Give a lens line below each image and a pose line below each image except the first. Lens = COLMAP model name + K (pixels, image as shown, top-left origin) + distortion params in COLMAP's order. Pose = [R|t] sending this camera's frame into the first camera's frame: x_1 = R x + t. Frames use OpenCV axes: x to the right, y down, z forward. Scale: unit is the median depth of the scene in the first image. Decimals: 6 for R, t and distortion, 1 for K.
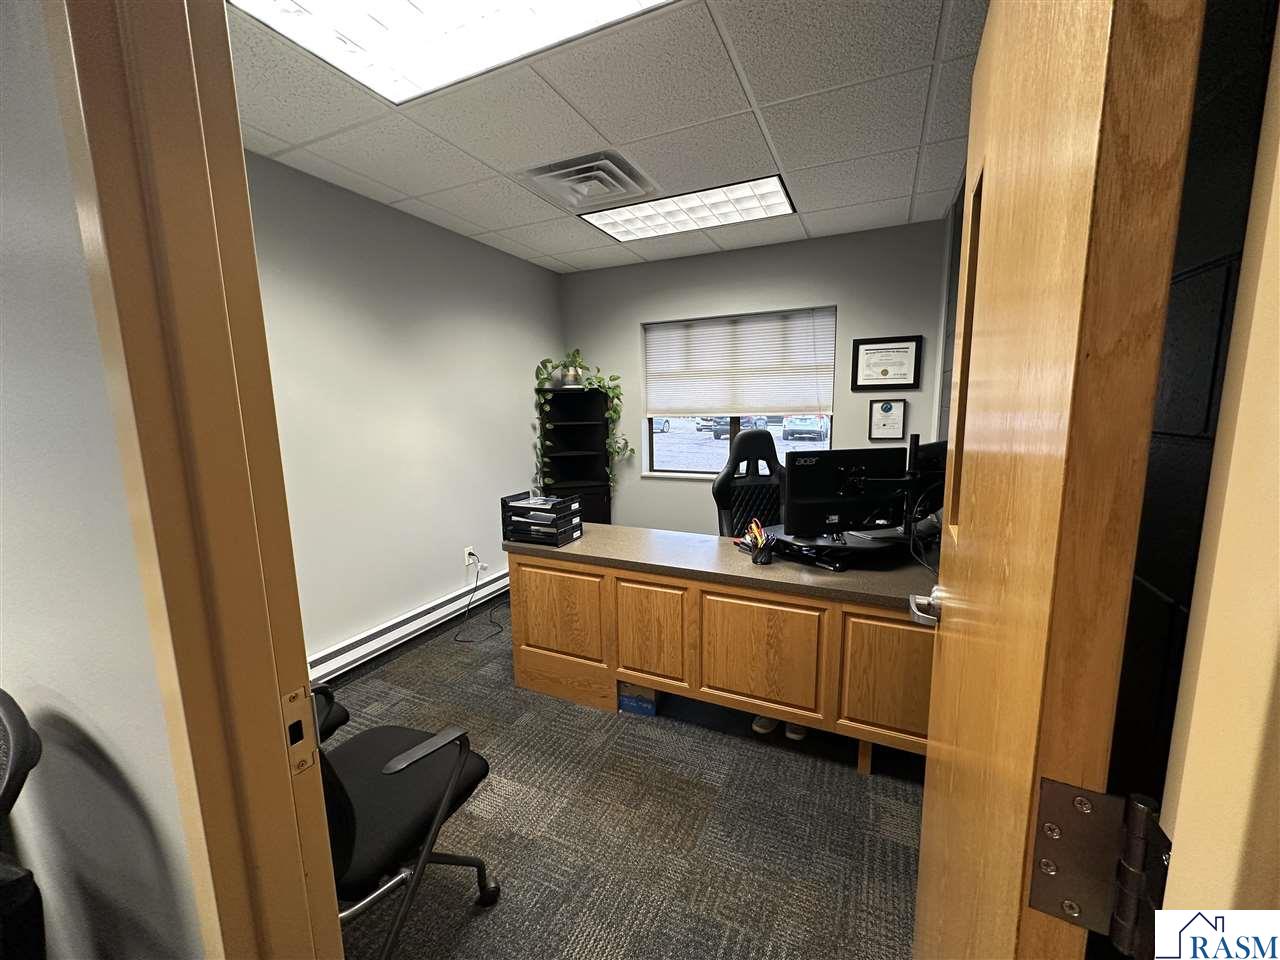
lens RADIAL K [[509.1, 0, 640.6], [0, 509.1, 481.3], [0, 0, 1]] dist [-0.000255, -0.000280]
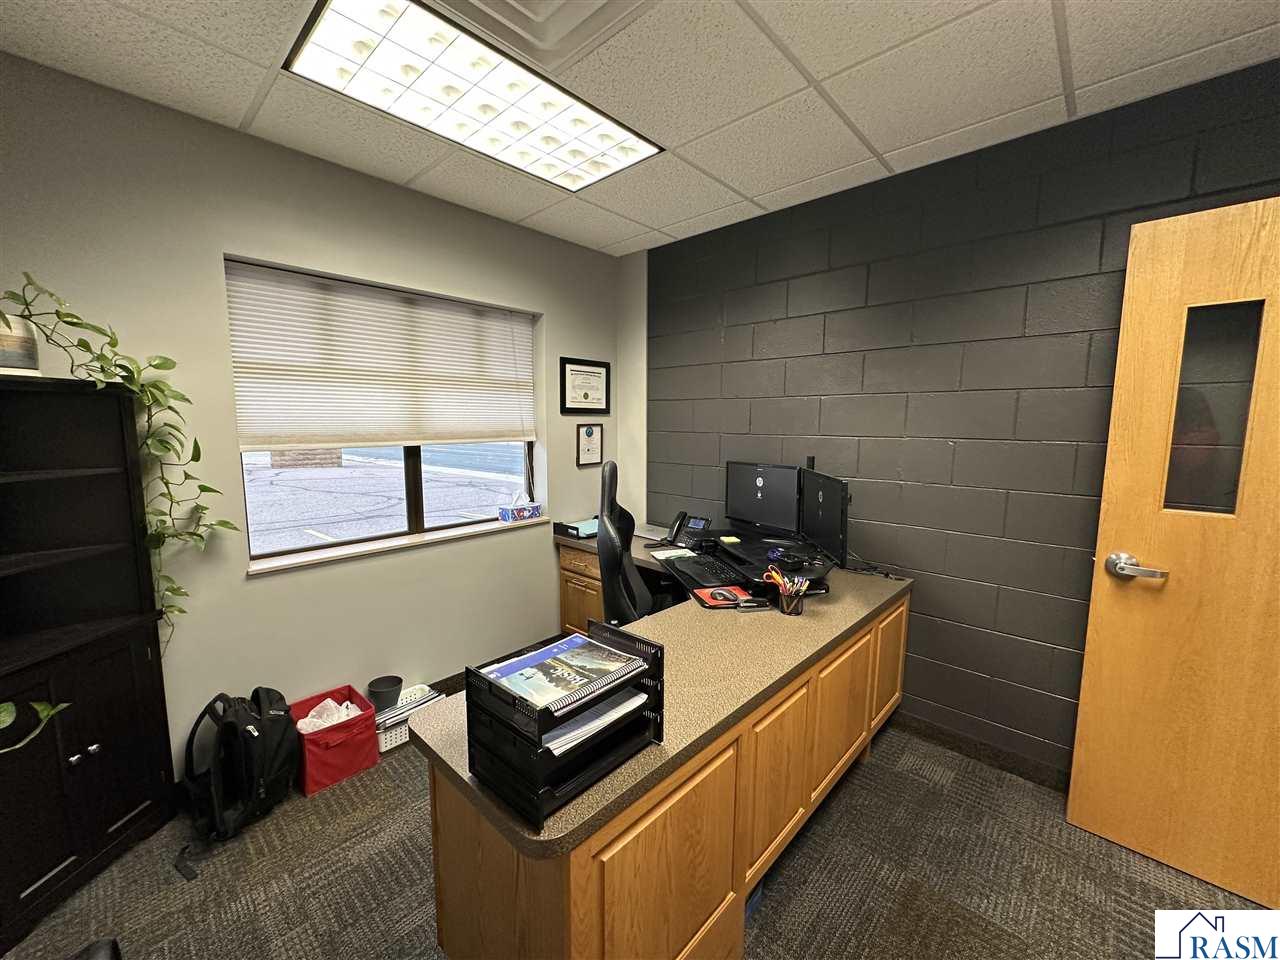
lens RADIAL K [[509.1, 0, 640.6], [0, 509.1, 481.3], [0, 0, 1]] dist [-0.000255, -0.000280]
pose [[0.303796, -0.093631, 0.948125, -0.407249], [0.133518, 0.989522, 0.054938, -0.090687], [-0.943335, 0.109902, 0.313115, 0.603509]]
